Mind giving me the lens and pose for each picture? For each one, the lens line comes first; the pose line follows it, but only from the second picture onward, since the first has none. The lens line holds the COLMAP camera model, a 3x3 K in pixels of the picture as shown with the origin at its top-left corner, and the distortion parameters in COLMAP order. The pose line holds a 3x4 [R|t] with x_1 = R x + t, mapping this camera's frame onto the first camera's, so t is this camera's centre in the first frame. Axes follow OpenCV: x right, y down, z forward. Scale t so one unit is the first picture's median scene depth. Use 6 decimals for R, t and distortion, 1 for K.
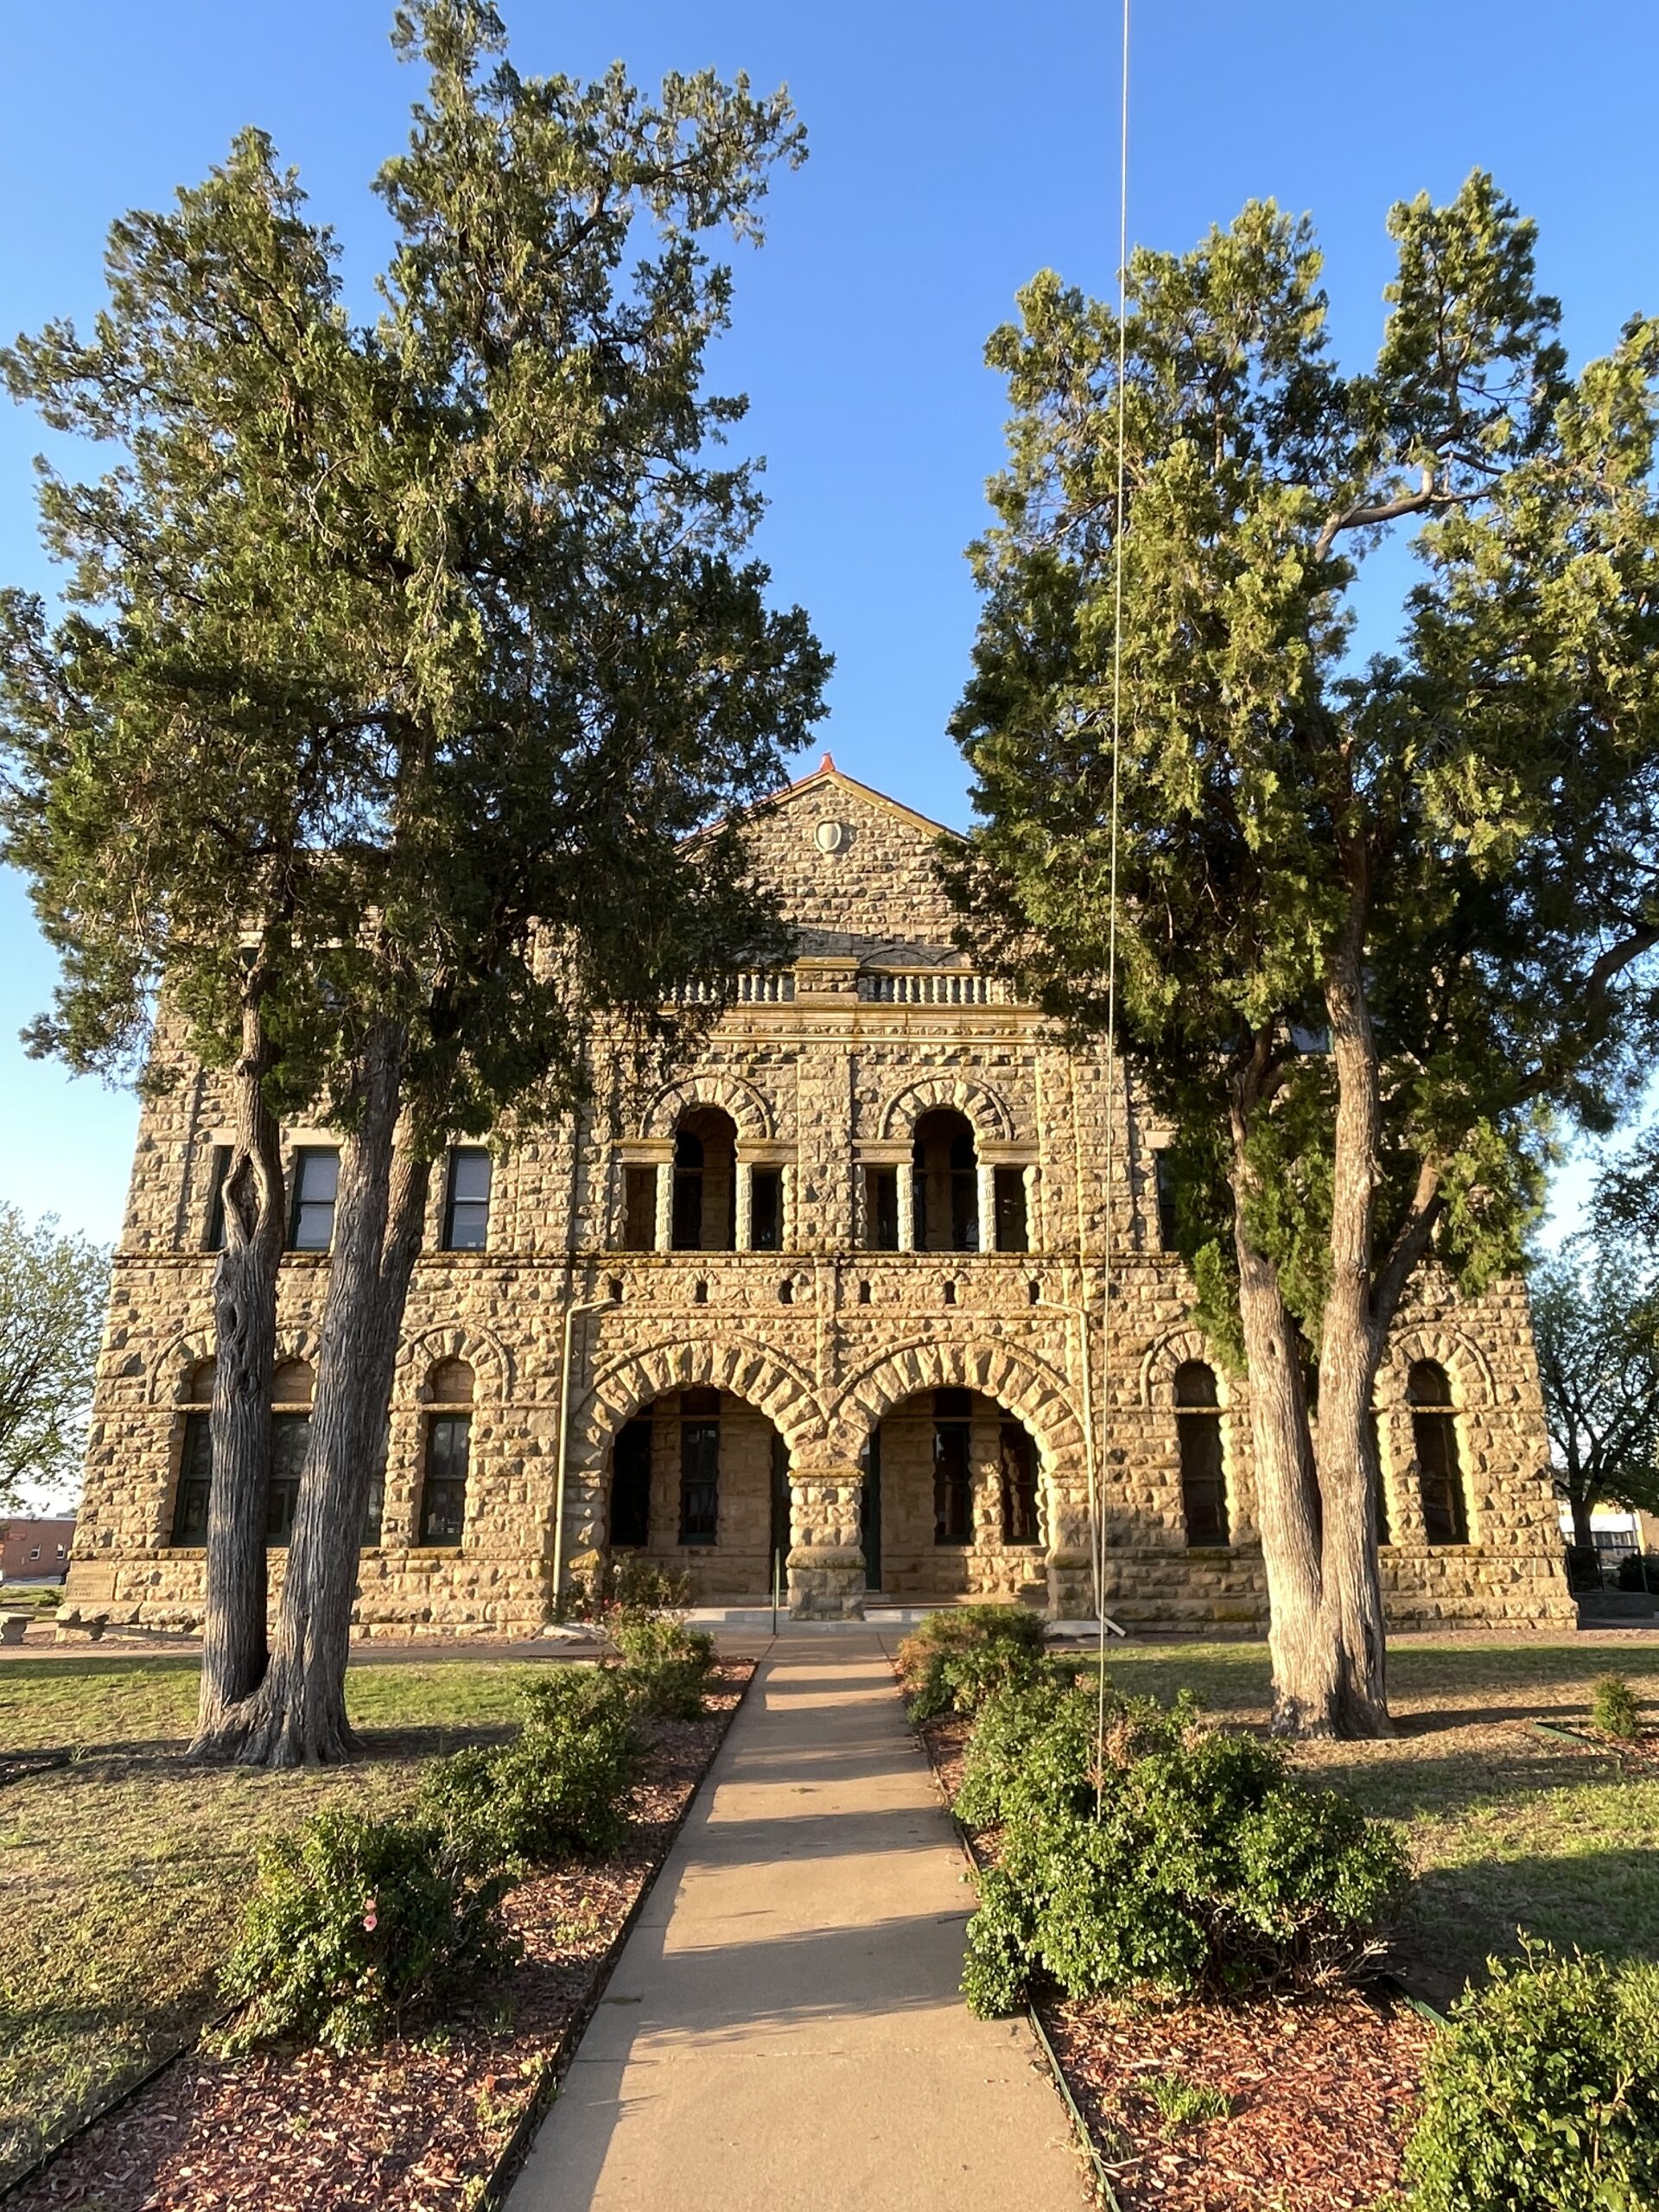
lens RADIAL K [[1330.0, 0, 829.5], [0, 1330.0, 1106.0], [0, 0, 1]] dist [0.030469, -0.000342]
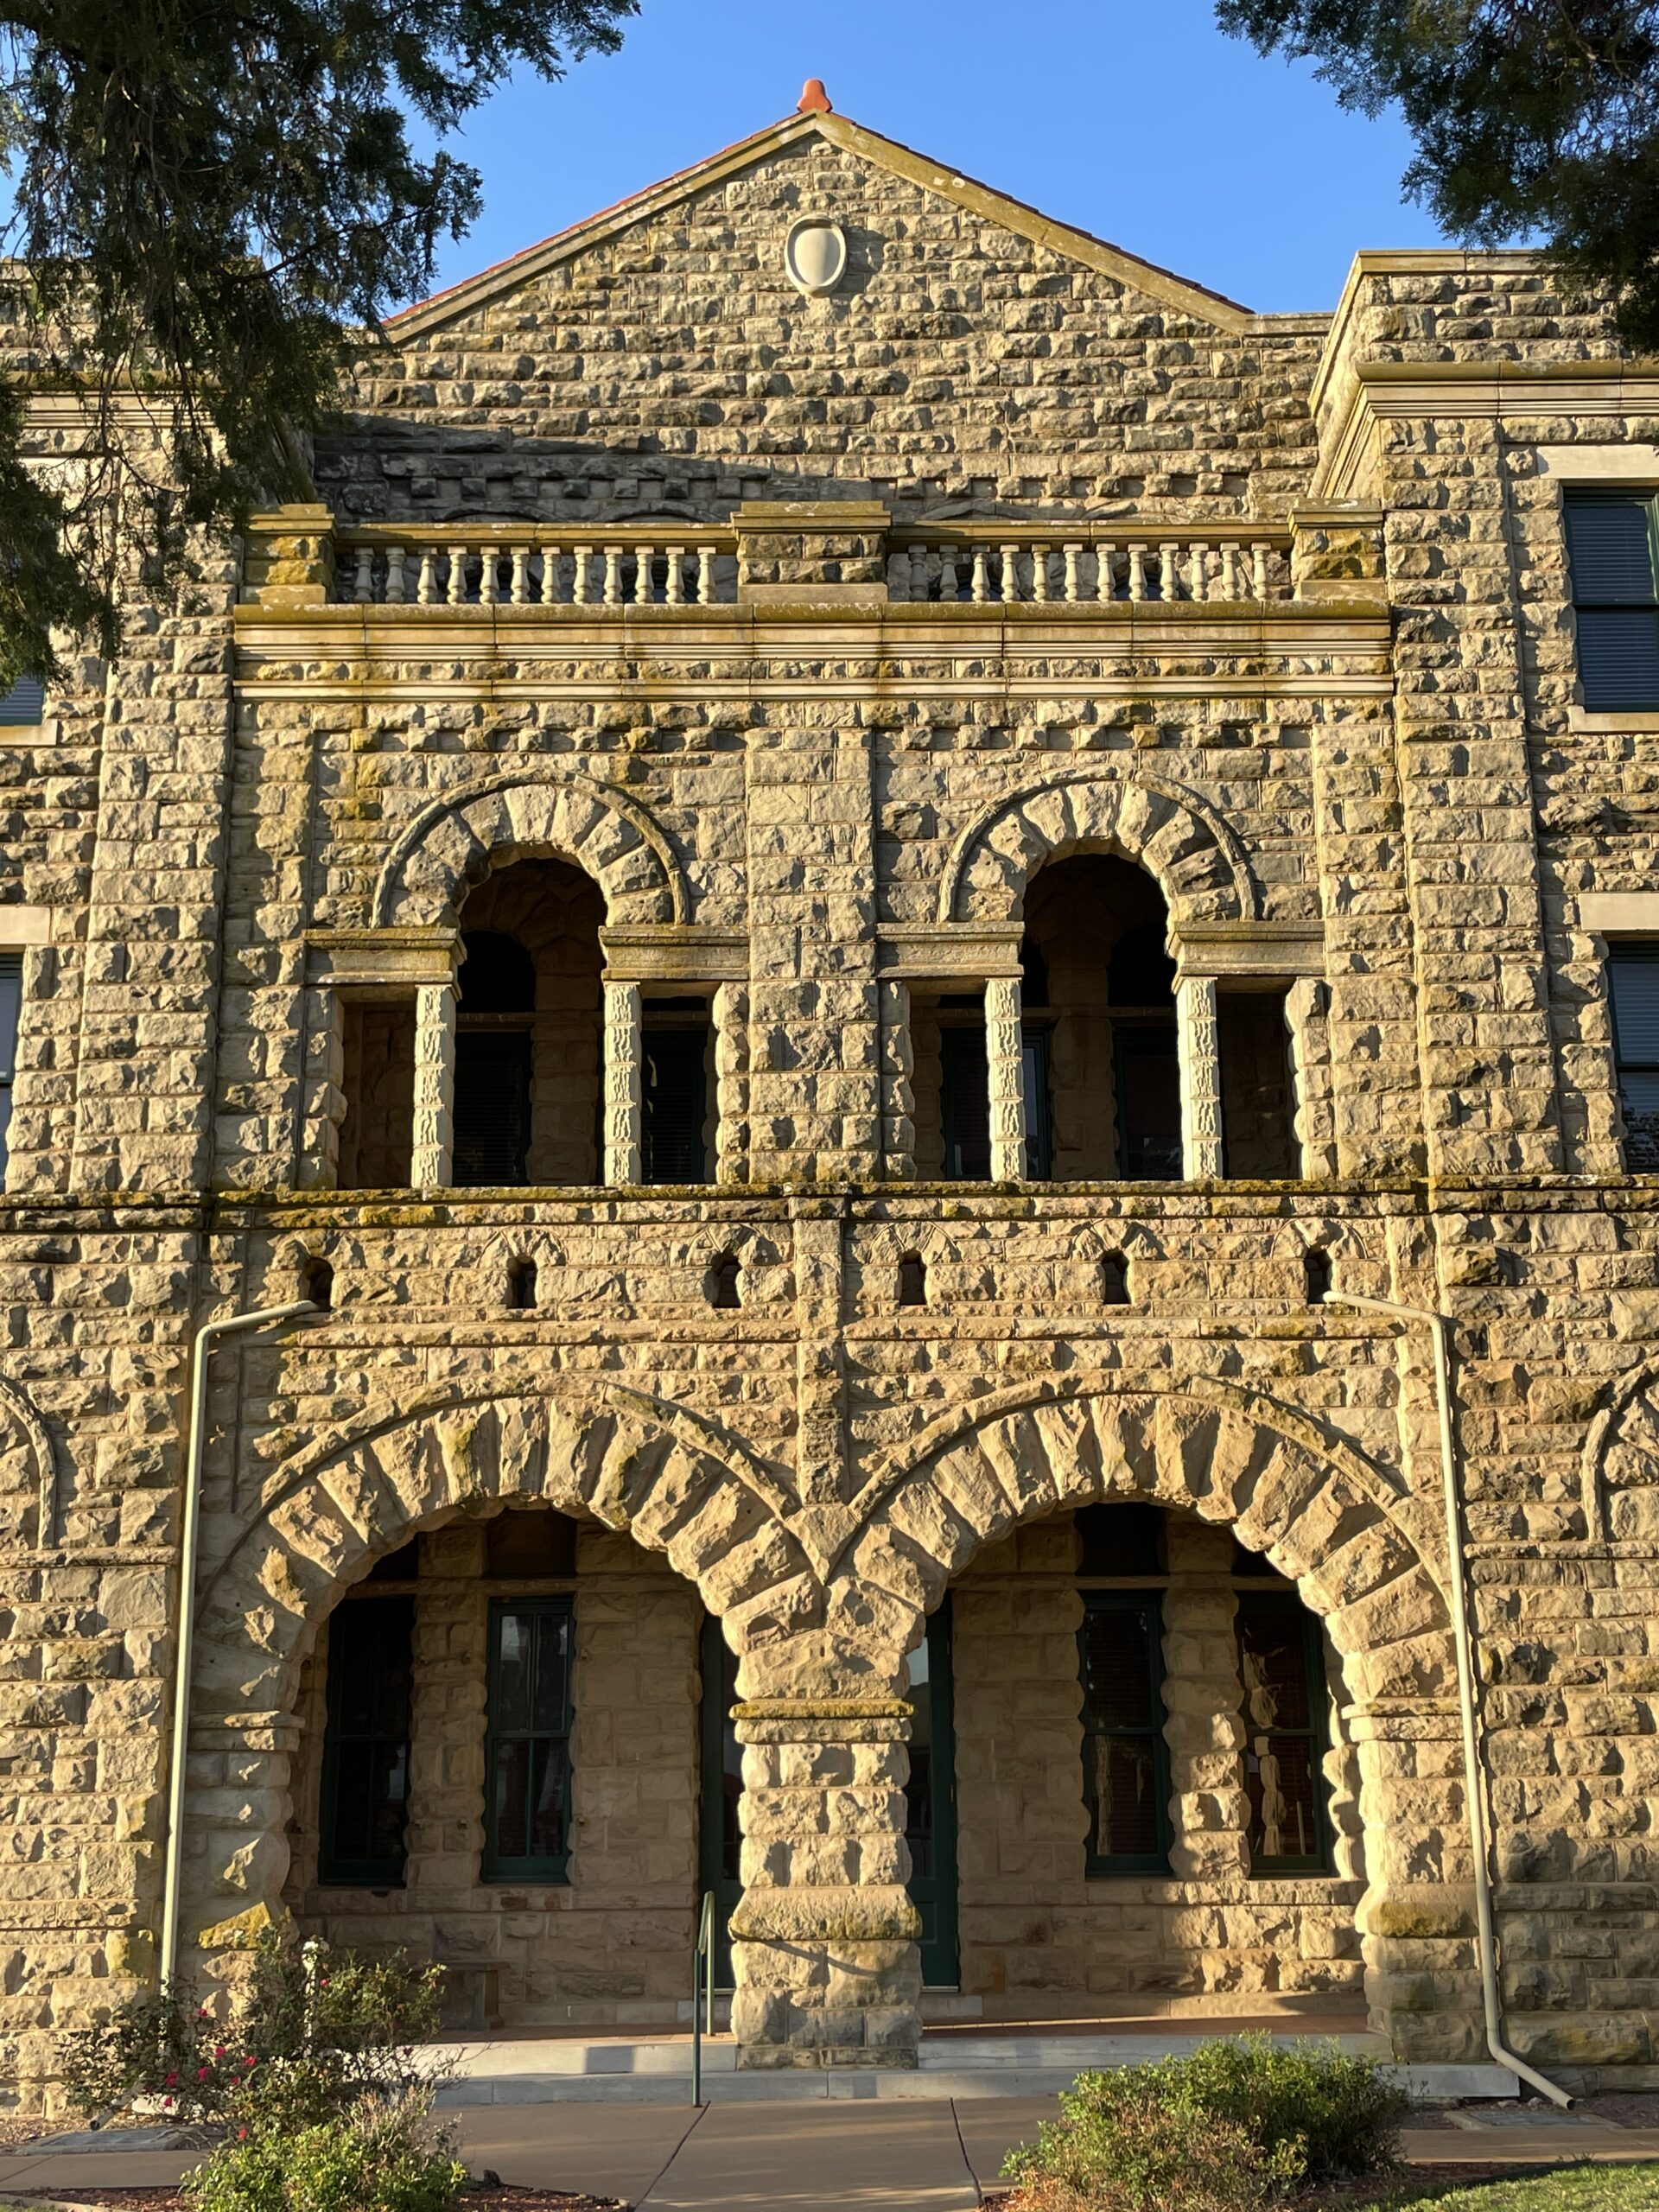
lens RADIAL K [[2488.3, 0, 829.5], [0, 2488.3, 1106.0], [0, 0, 1]] dist [0.132853, -0.323872]
pose [[0.999843, -0.013929, -0.010920, 0.010221], [0.014193, 0.999601, 0.024438, 0.065967], [0.010575, -0.024589, 0.999642, 0.217000]]
